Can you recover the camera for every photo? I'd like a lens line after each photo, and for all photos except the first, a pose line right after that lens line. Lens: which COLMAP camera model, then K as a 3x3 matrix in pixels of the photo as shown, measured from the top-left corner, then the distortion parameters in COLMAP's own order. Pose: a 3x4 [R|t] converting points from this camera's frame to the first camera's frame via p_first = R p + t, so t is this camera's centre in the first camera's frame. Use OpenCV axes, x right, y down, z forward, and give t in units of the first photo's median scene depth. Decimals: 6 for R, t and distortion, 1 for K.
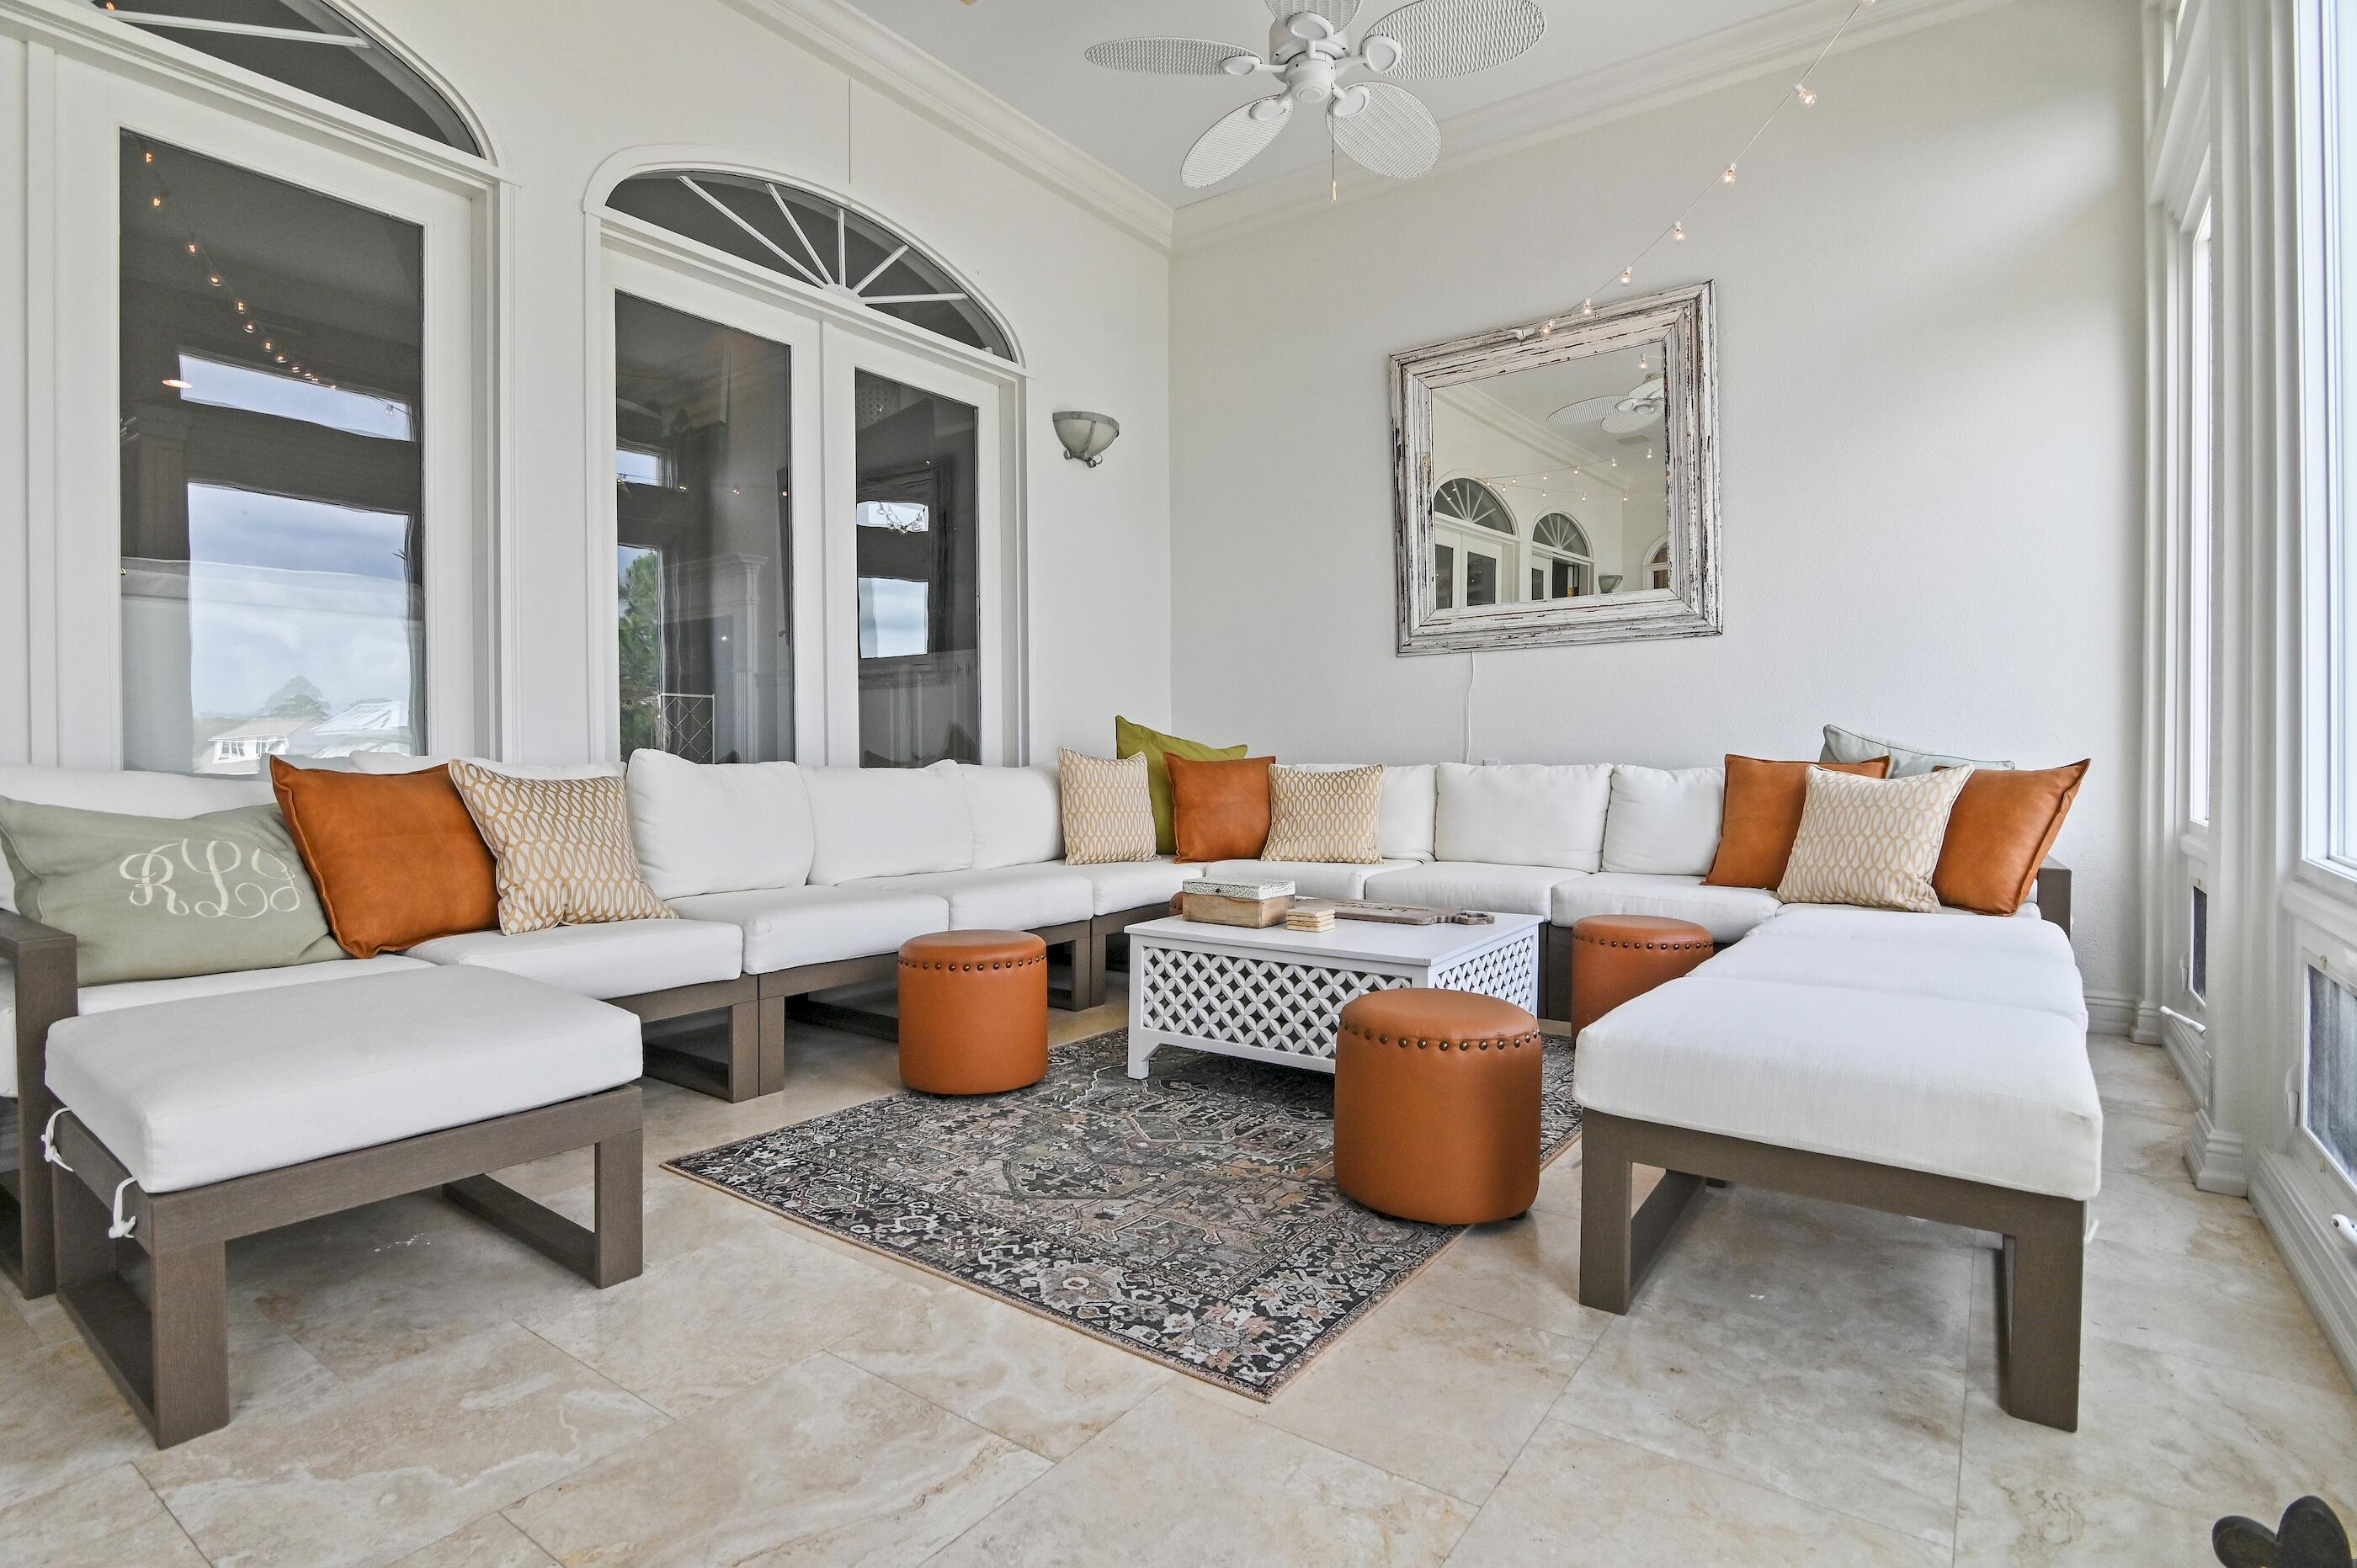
lens RADIAL K [[1175.2, 0, 1137.0], [0, 1175.2, 758.6], [0, 0, 1]] dist [-0.010755, -0.001906]
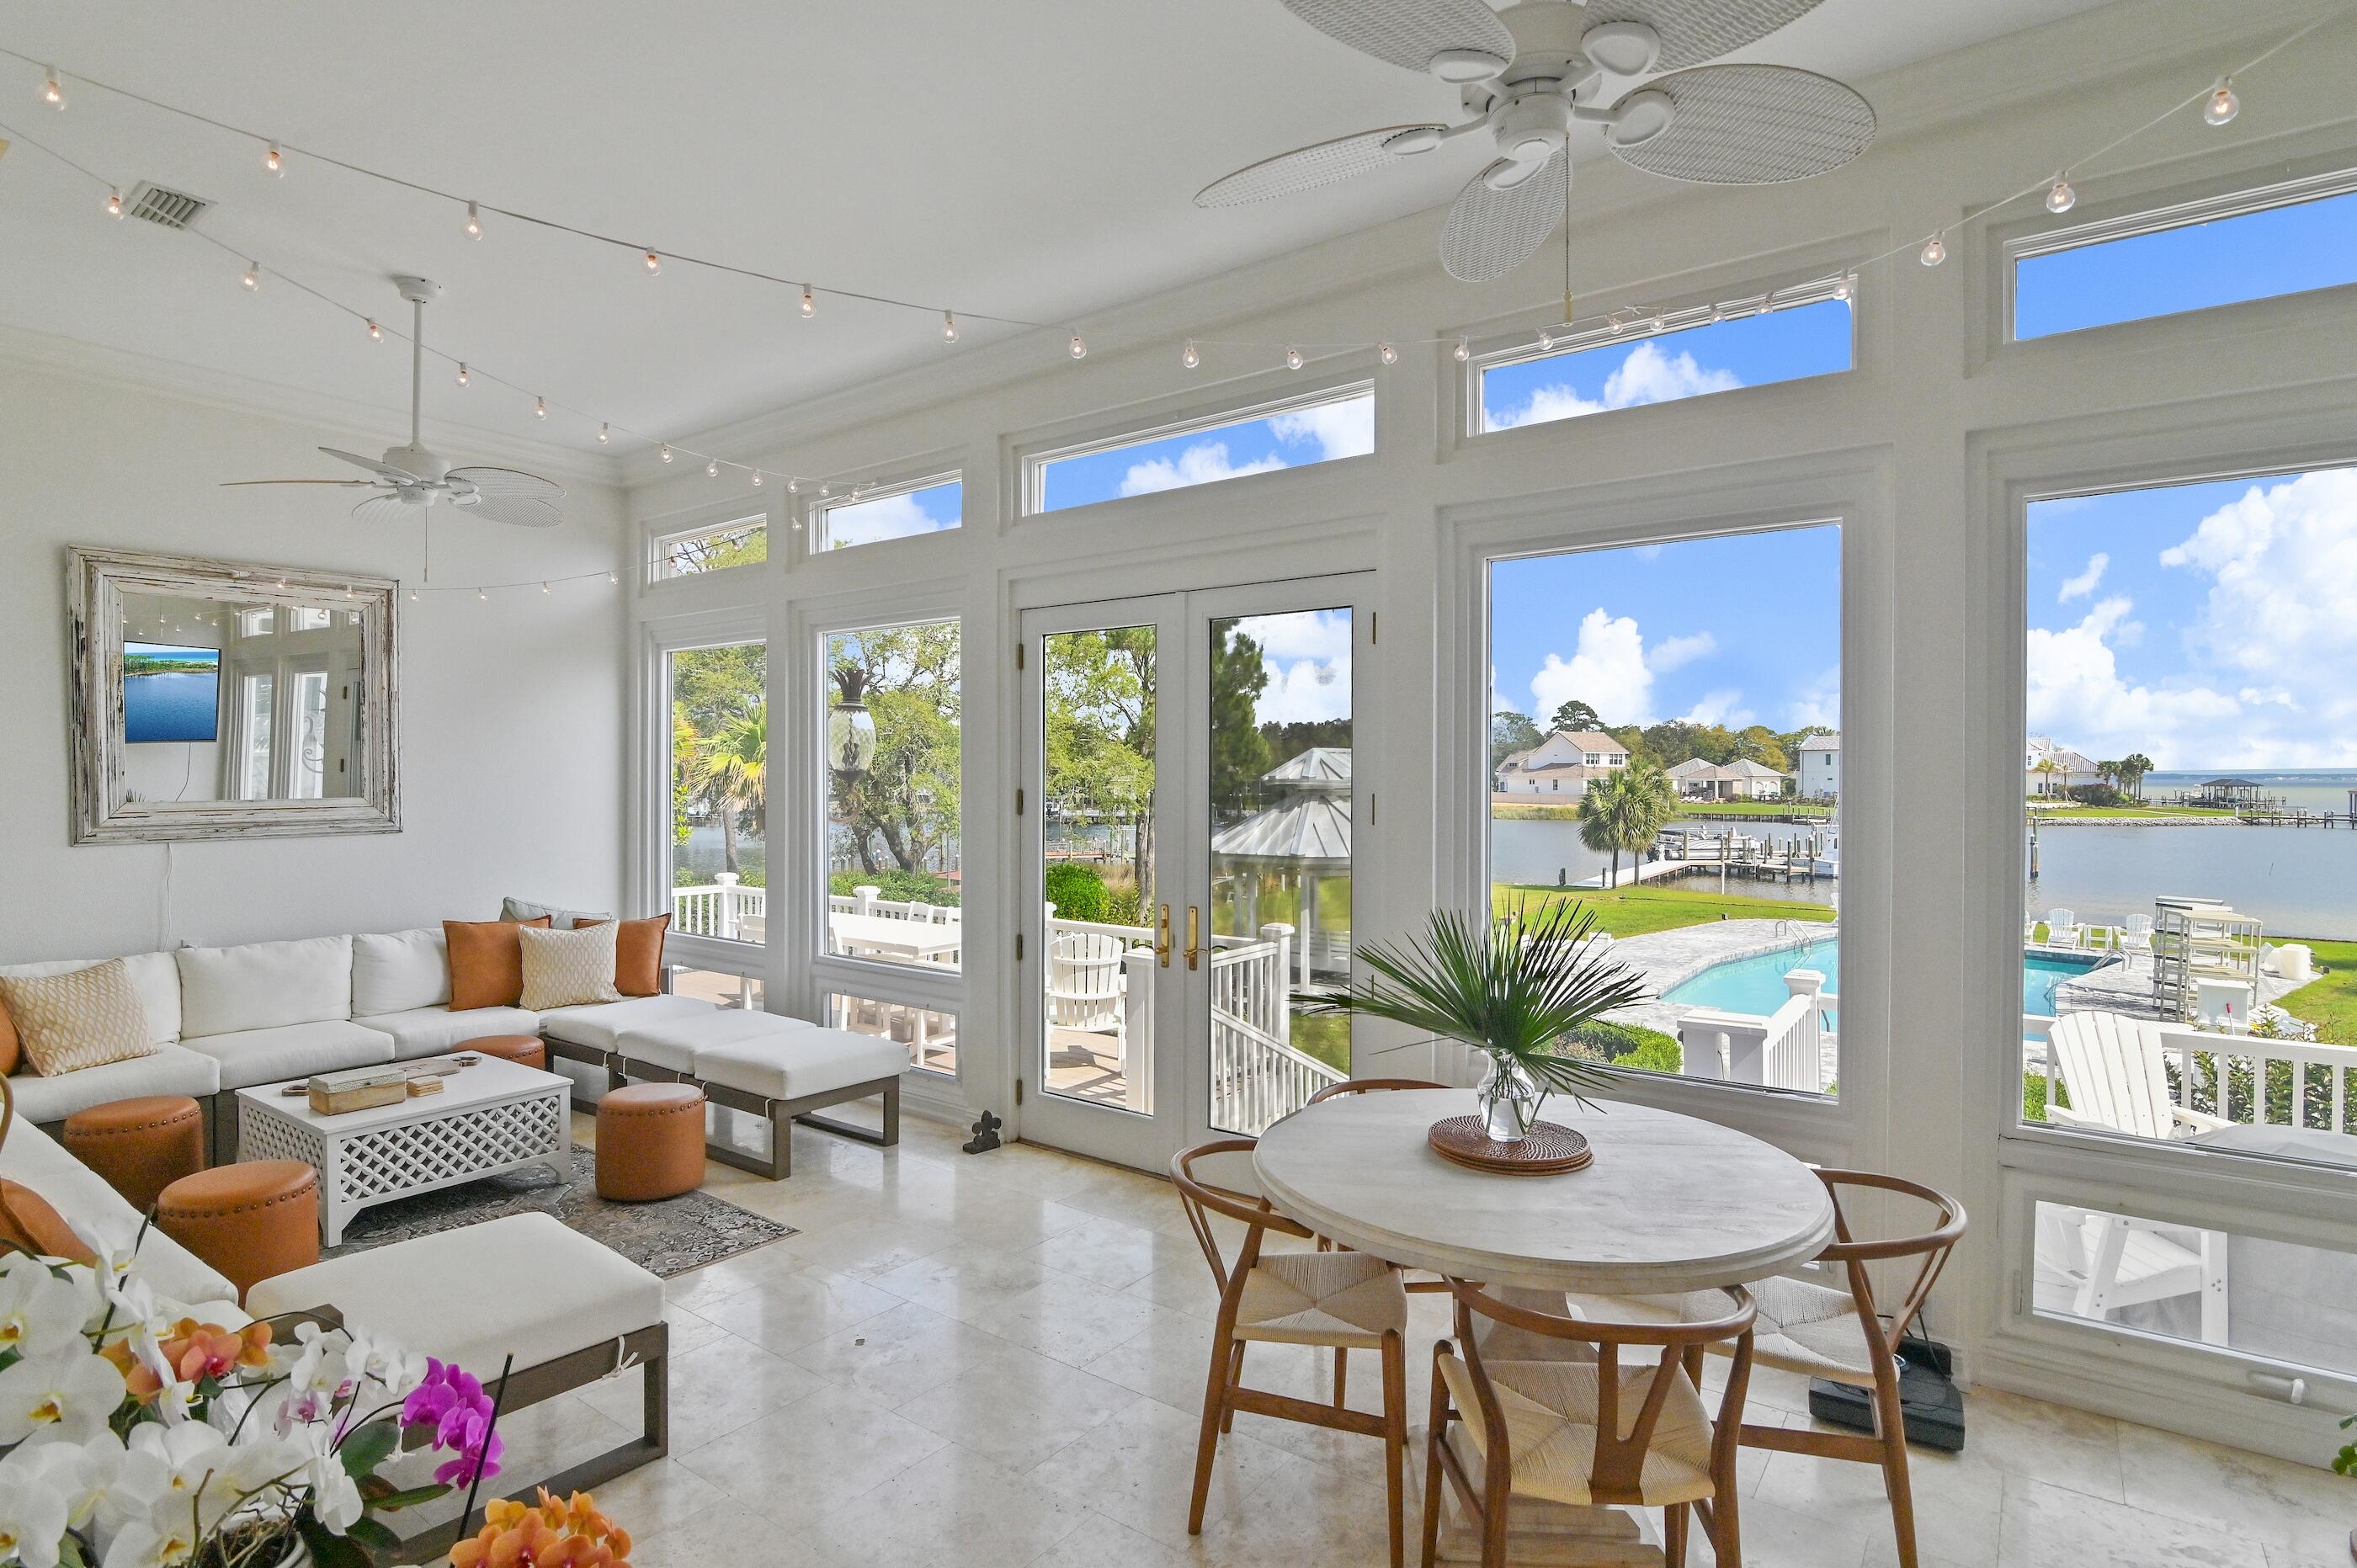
lens RADIAL K [[1175.2, 0, 1231.1], [0, 1175.2, 772.1], [0, 0, 1]] dist [-0.010755, -0.001906]
pose [[-0.042760, 0.005431, 0.999071, -0.963722], [-0.006057, 0.999965, -0.005696, -0.178434], [-0.999067, -0.006295, -0.042725, 0.058195]]
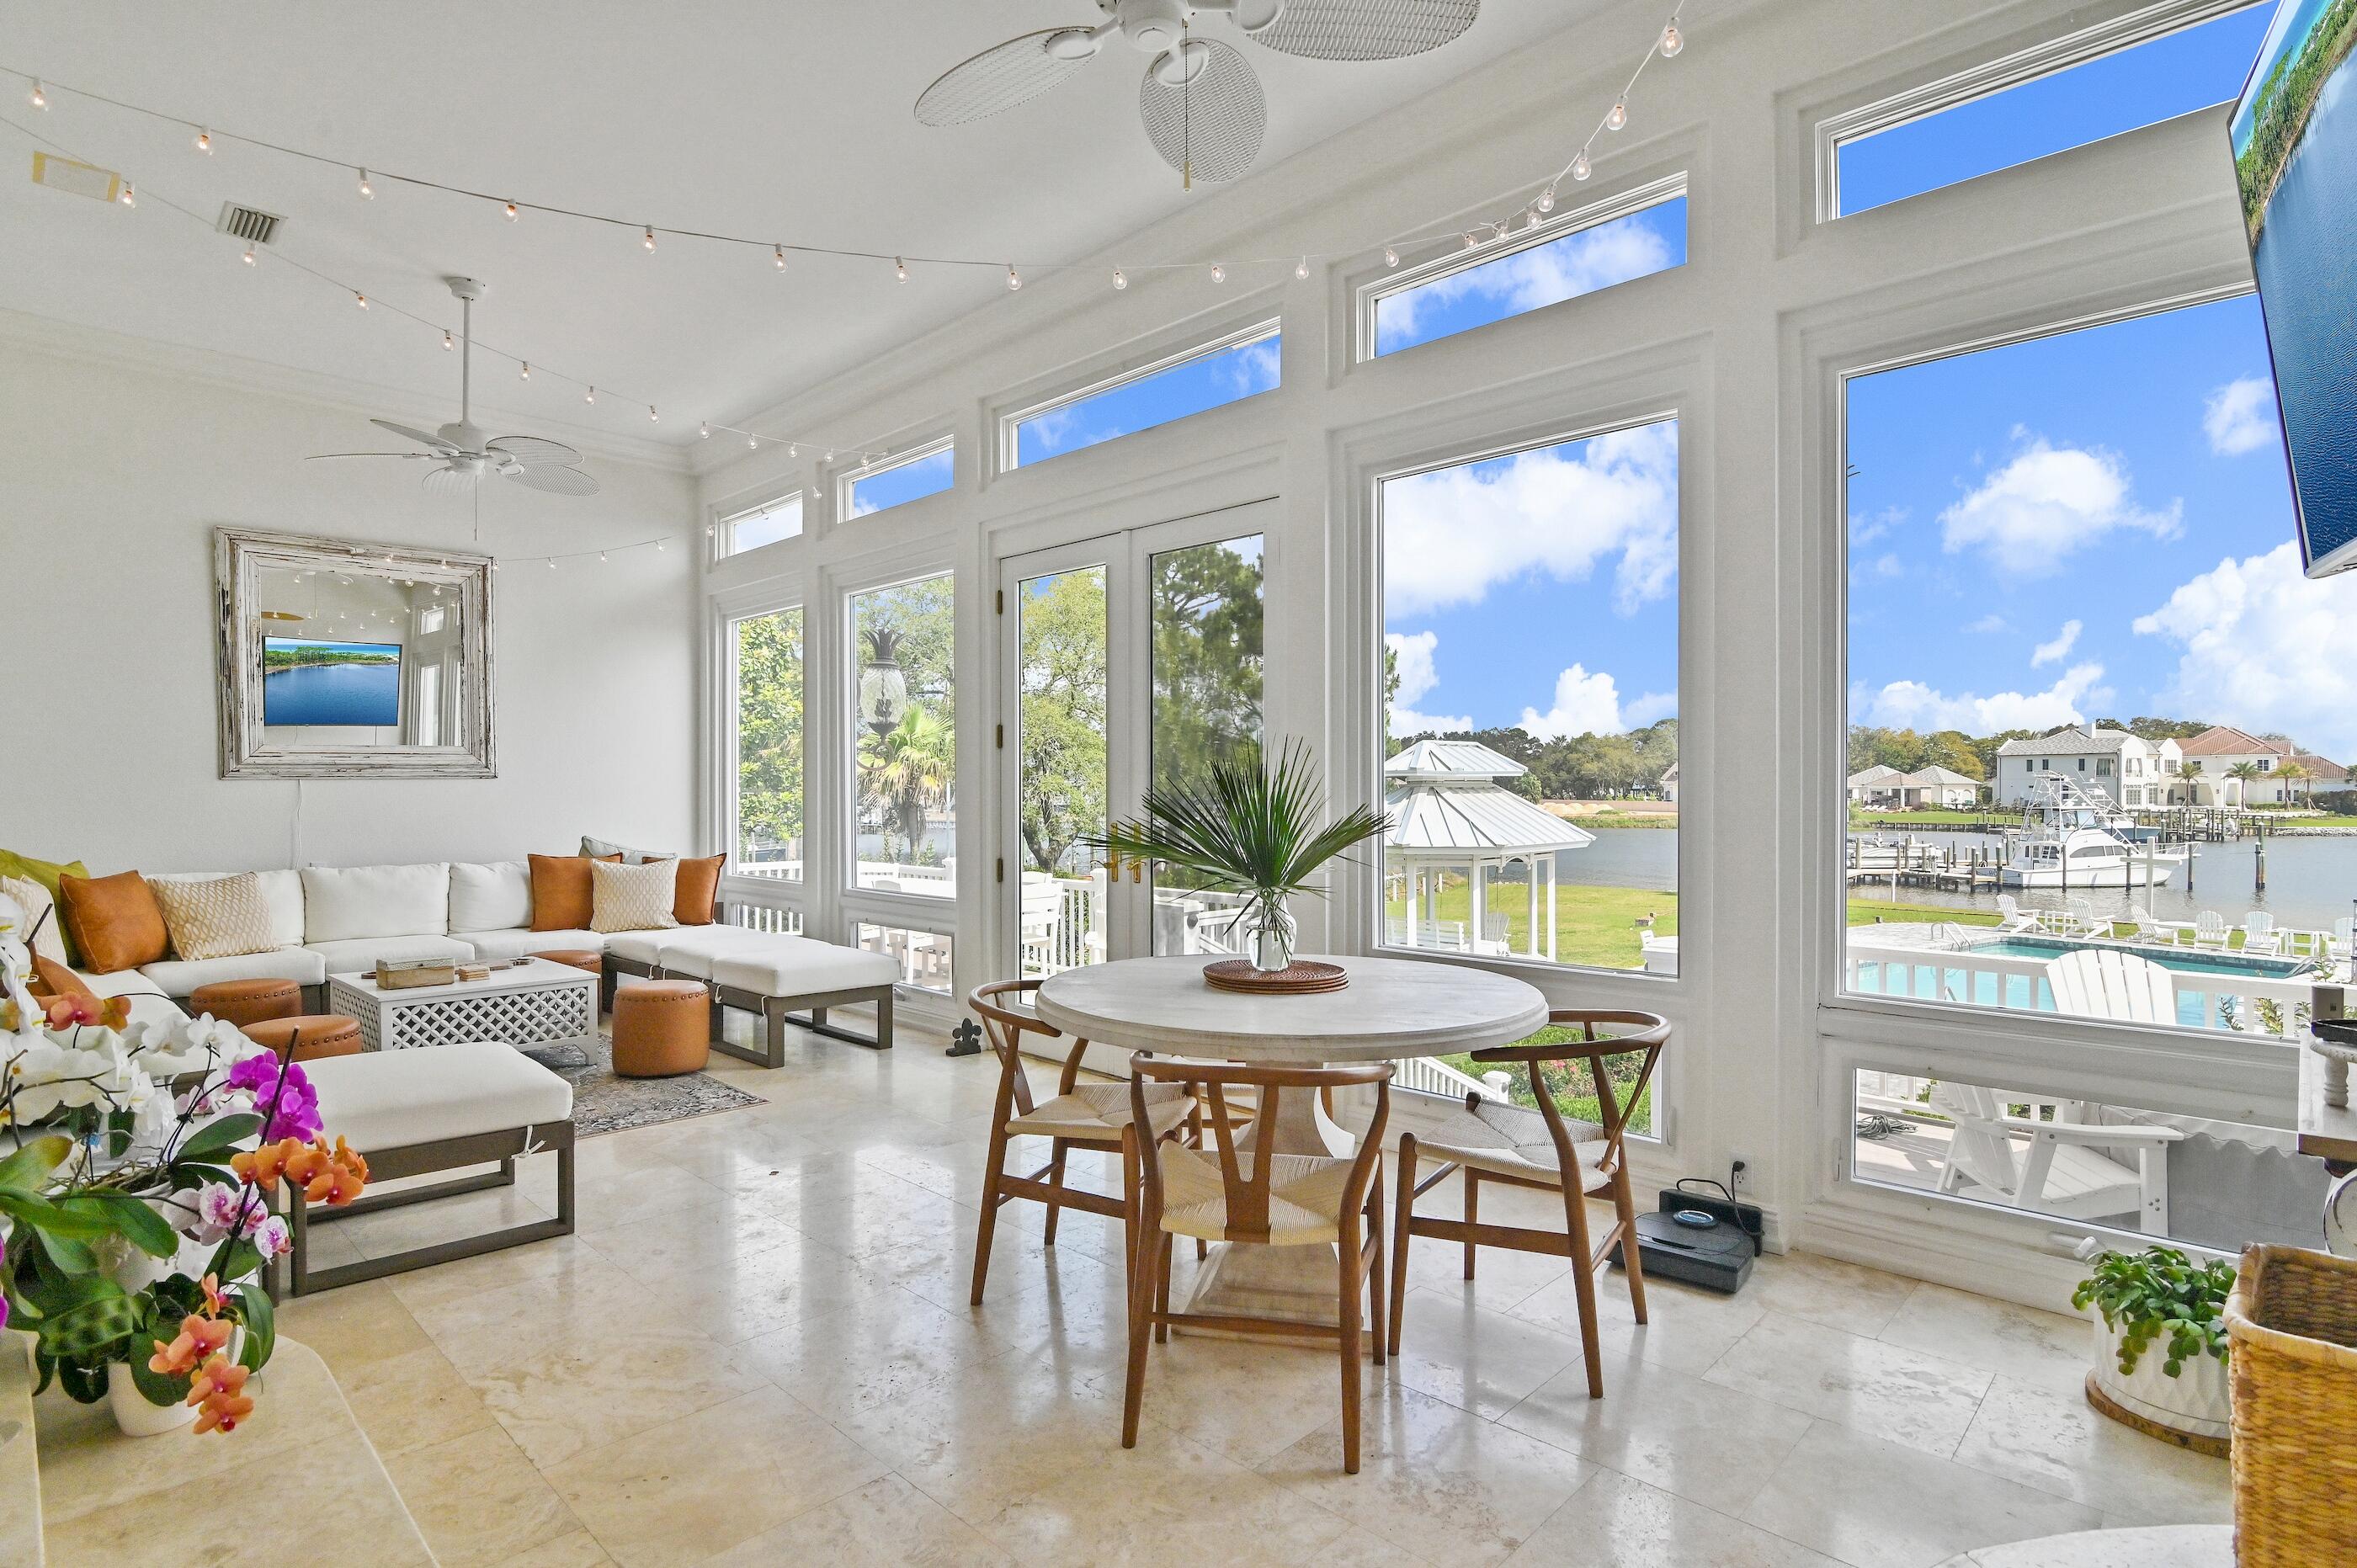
lens RADIAL K [[1175.2, 0, 1242.5], [0, 1175.2, 786.9], [0, 0, 1]] dist [-0.010755, -0.001906]
pose [[0.085794, 0.005126, 0.996300, -1.028997], [-0.001052, 0.999987, -0.005054, -0.087895], [-0.996312, -0.000615, 0.085798, -0.165522]]
